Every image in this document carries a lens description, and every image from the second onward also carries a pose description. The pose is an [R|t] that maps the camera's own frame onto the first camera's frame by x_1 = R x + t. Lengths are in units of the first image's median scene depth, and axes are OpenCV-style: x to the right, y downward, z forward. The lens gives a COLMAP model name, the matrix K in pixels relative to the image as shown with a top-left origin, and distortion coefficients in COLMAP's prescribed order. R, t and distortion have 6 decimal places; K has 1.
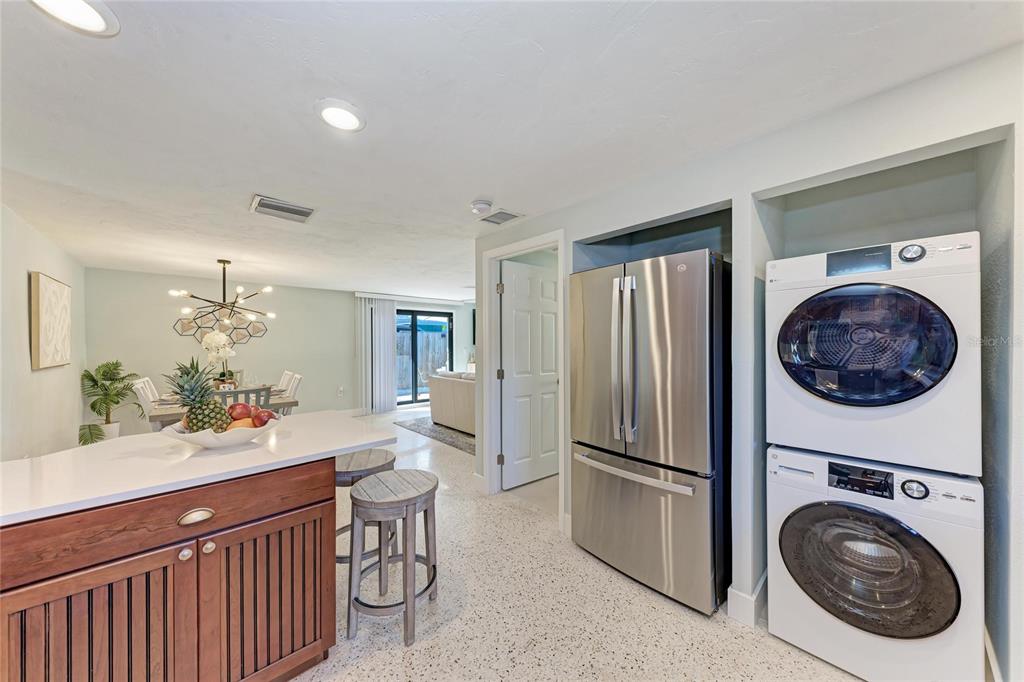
lens RADIAL K [[352.9, 0, 513.9], [0, 352.9, 344.7], [0, 0, 1]] dist [0.000831, -0.000248]
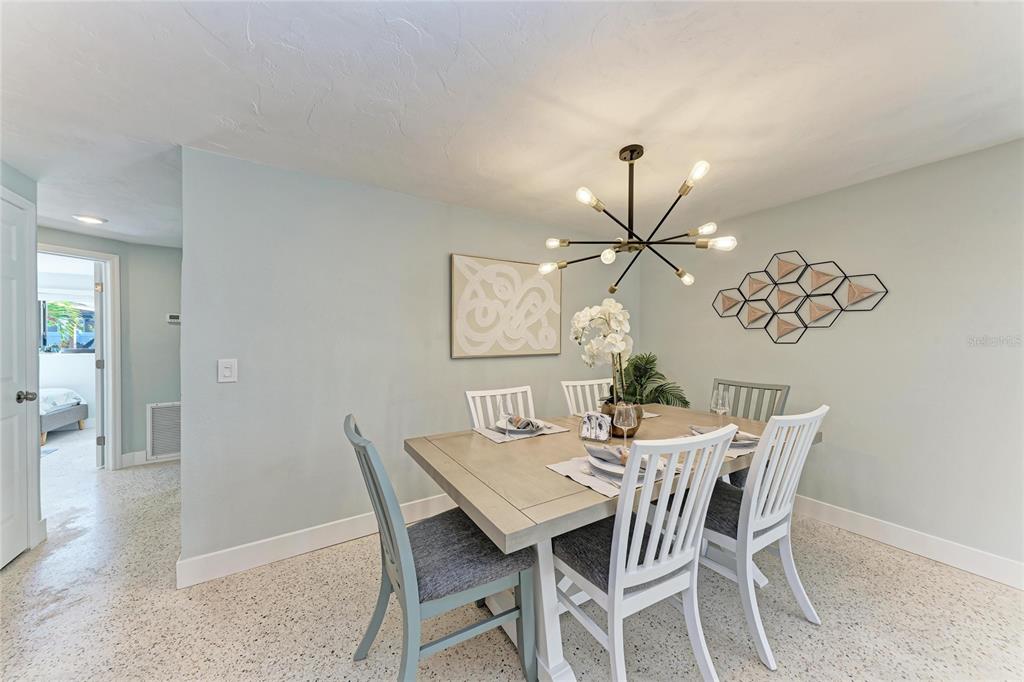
lens RADIAL K [[352.9, 0, 513.9], [0, 352.9, 344.7], [0, 0, 1]] dist [0.000831, -0.000248]
pose [[-0.193596, 0.015882, -0.980953, -0.515872], [-0.000039, 0.999869, 0.016196, 0.022841], [0.981081, 0.003174, -0.193570, 1.474352]]
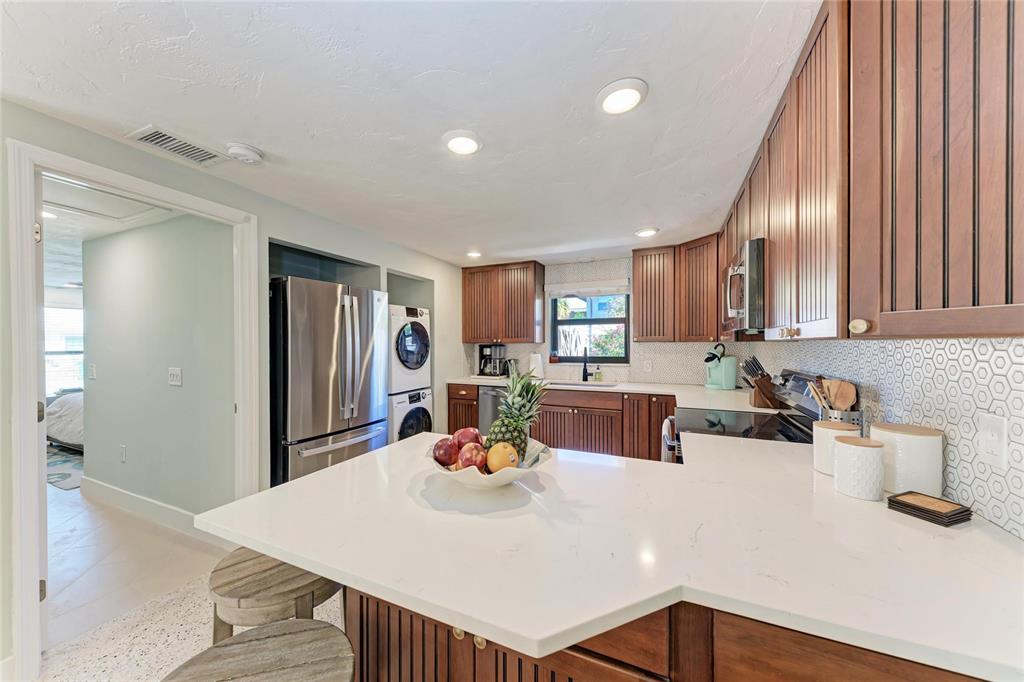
lens RADIAL K [[352.9, 0, 513.9], [0, 352.9, 344.7], [0, 0, 1]] dist [0.000831, -0.000248]
pose [[-0.400108, 0.003054, 0.916463, -0.906210], [0.009594, 0.999954, 0.000857, 0.000059], [-0.916418, 0.009136, -0.400119, 0.749764]]
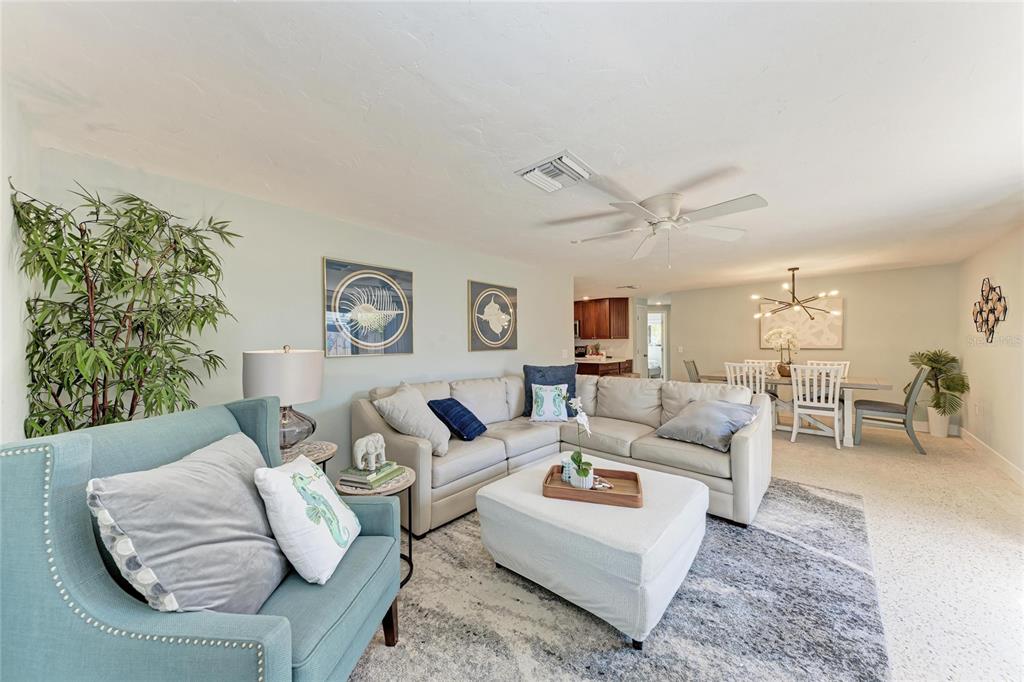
lens RADIAL K [[350.5, 0, 510.8], [0, 350.5, 346.0], [0, 0, 1]] dist [0.000525, -0.000056]
pose [[-0.997302, 0.016936, -0.071427, 0.396520], [0.015863, 0.999753, 0.015567, -0.002725], [0.071673, 0.014392, -0.997324, 3.377281]]
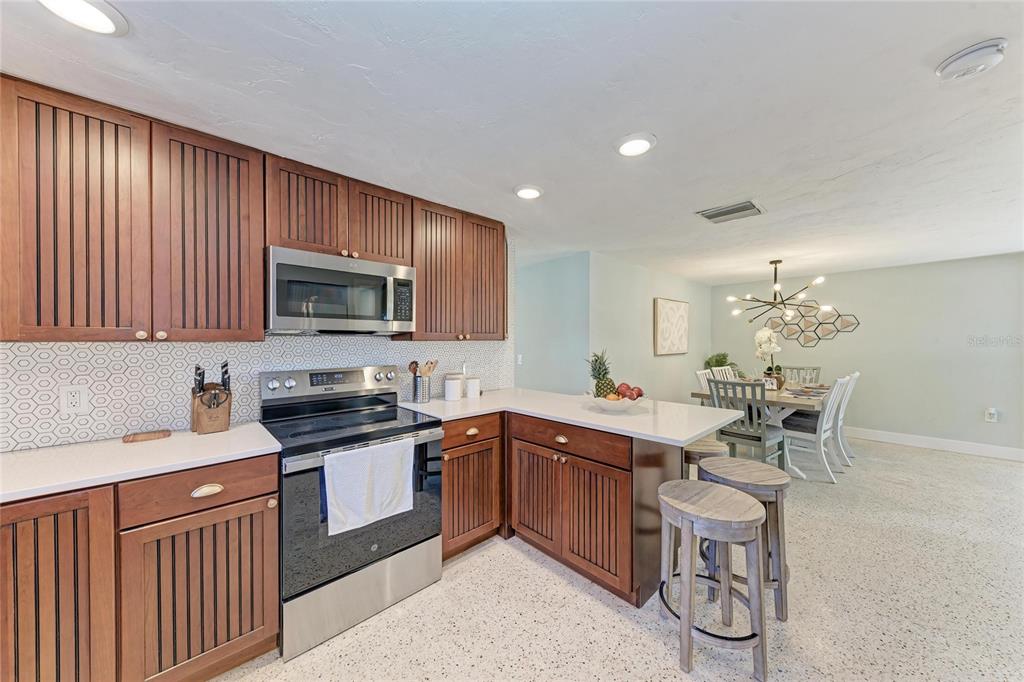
lens RADIAL K [[351.0, 0, 514.4], [0, 351.0, 345.6], [0, 0, 1]] dist [0.021764, -0.000136]
pose [[0.000167, 0.018556, -0.999828, 0.383989], [-0.001123, 0.999827, 0.018556, -0.006912], [0.999999, 0.001119, 0.000188, 0.346047]]
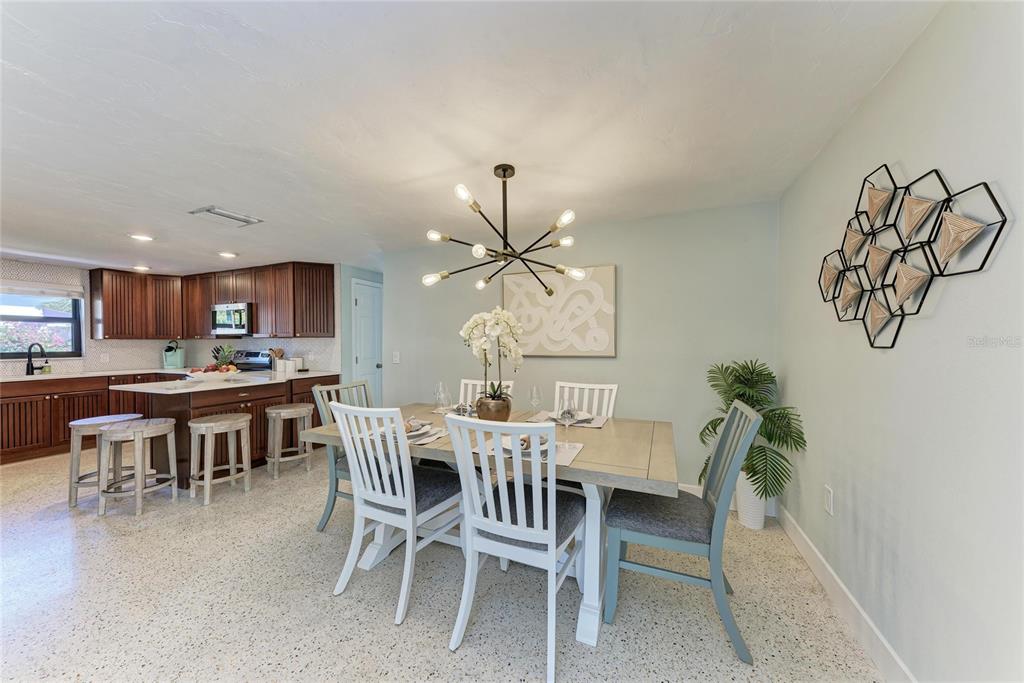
lens RADIAL K [[352.9, 0, 513.9], [0, 352.9, 345.2], [0, 0, 1]] dist [0.000831, -0.000248]
pose [[-0.906564, 0.012583, -0.421880, -0.962429], [0.008020, 0.999889, 0.012590, 0.023126], [0.421991, 0.008030, -0.906564, 2.315483]]
